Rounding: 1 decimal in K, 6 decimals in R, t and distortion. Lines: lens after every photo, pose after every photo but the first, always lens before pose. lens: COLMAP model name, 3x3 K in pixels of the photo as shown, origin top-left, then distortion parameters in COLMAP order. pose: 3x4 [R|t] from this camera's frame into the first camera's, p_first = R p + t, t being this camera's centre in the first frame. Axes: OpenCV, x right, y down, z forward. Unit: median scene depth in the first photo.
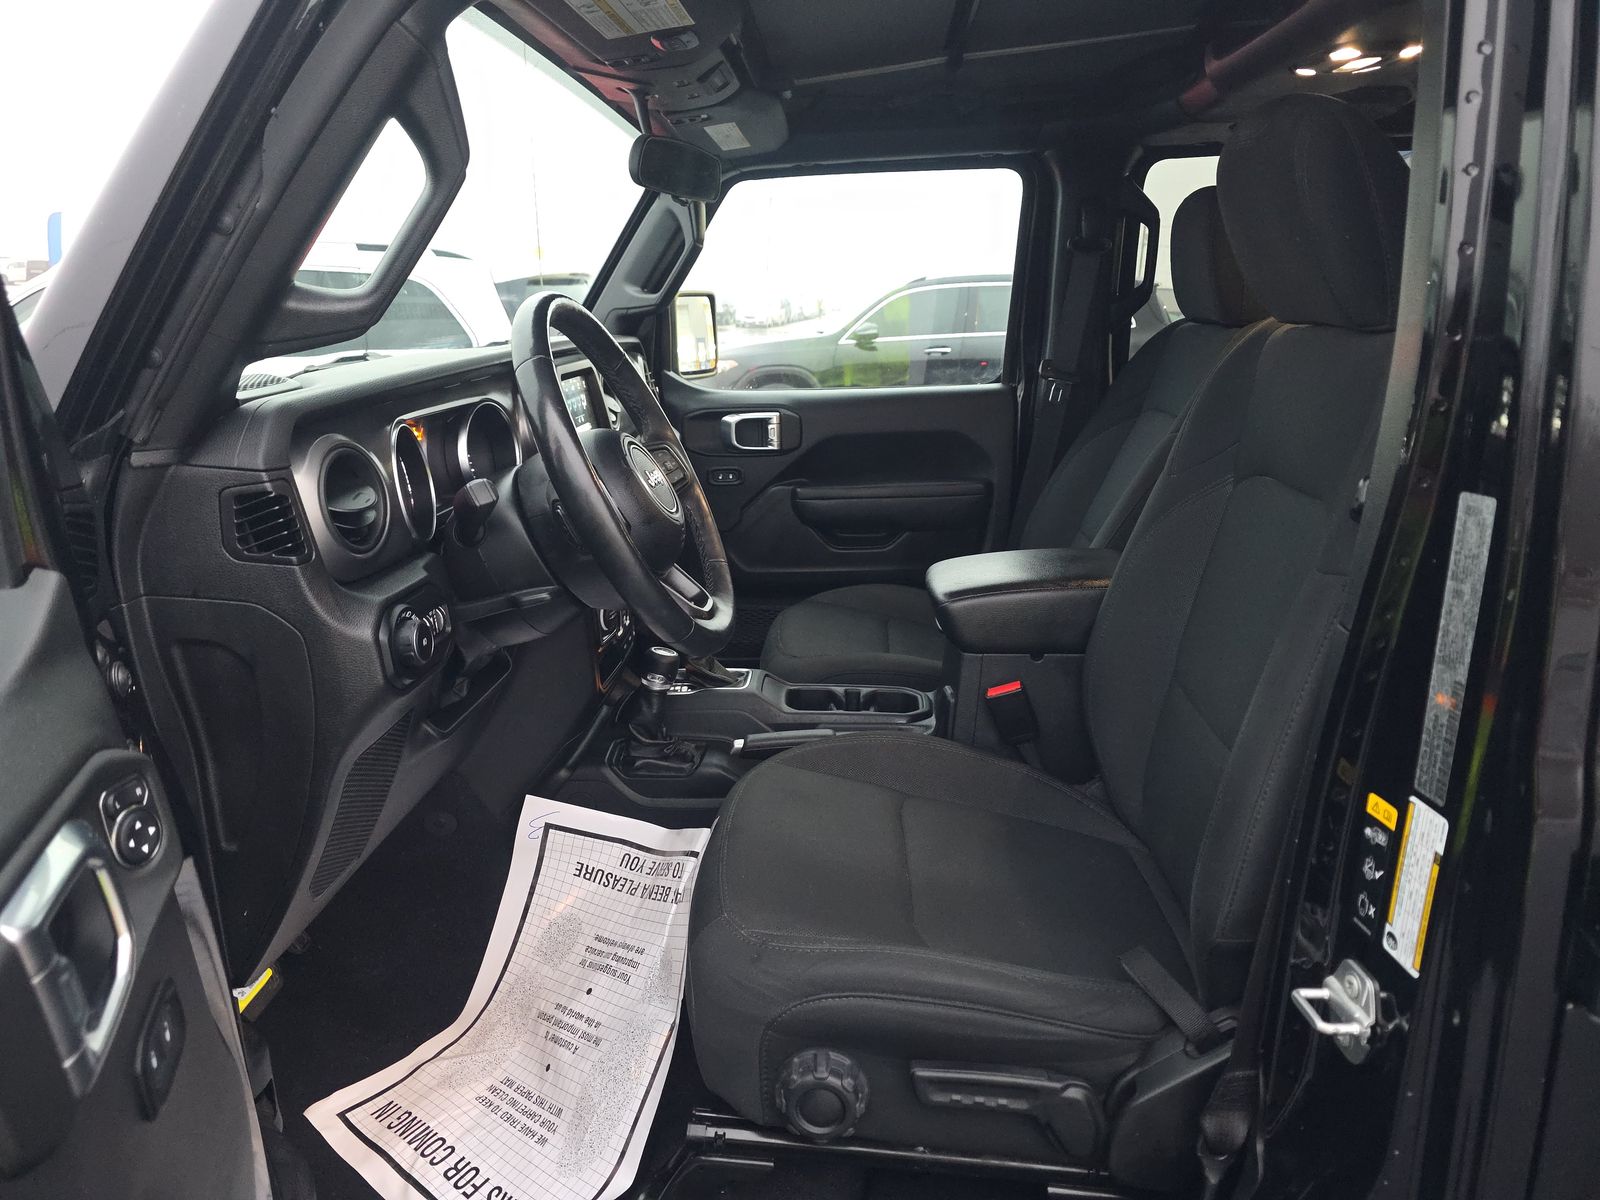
lens RADIAL K [[1056.5, 0, 800.0], [0, 1056.5, 600.0], [0, 0, 1]] dist [0.022117, -0.018526]
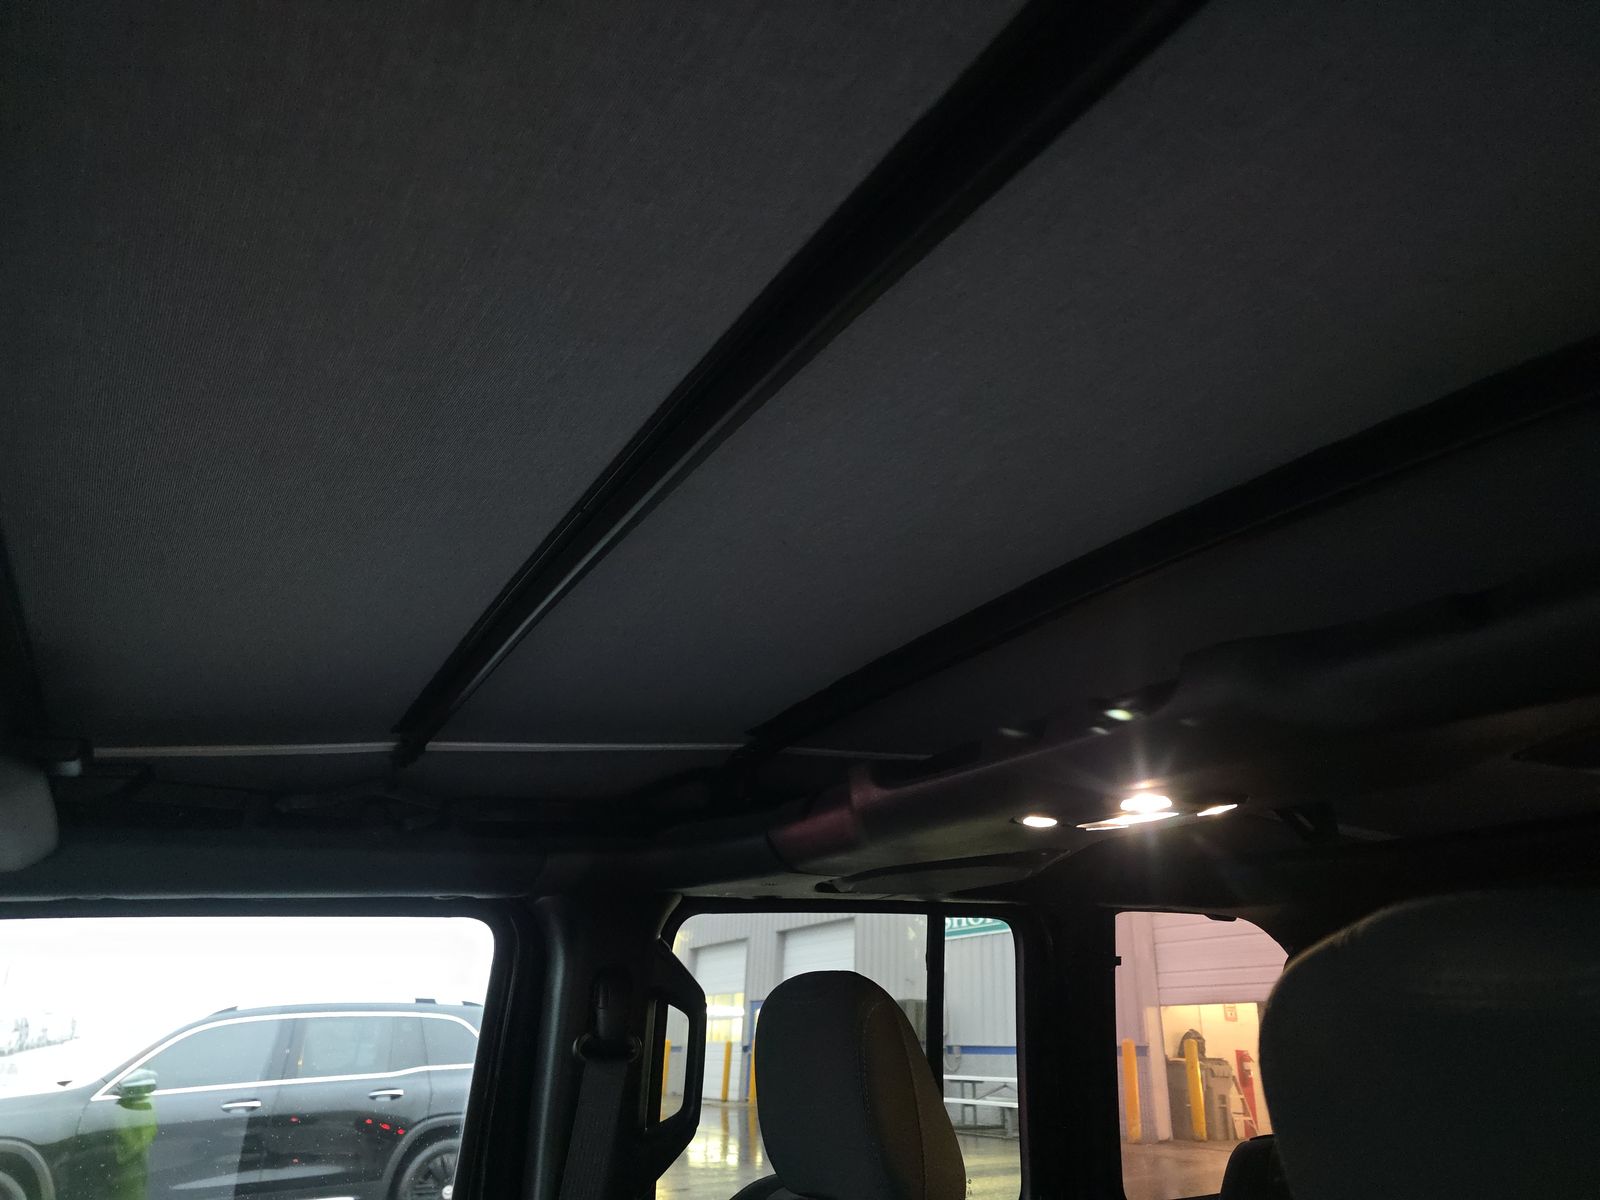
lens RADIAL K [[1056.5, 0, 800.0], [0, 1056.5, 600.0], [0, 0, 1]] dist [0.022117, -0.018526]
pose [[0.834588, 0.192535, 0.516133, 0.000699], [0.157000, 0.814942, -0.557871, -0.237212], [-0.528028, 0.546626, 0.649913, 0.513582]]
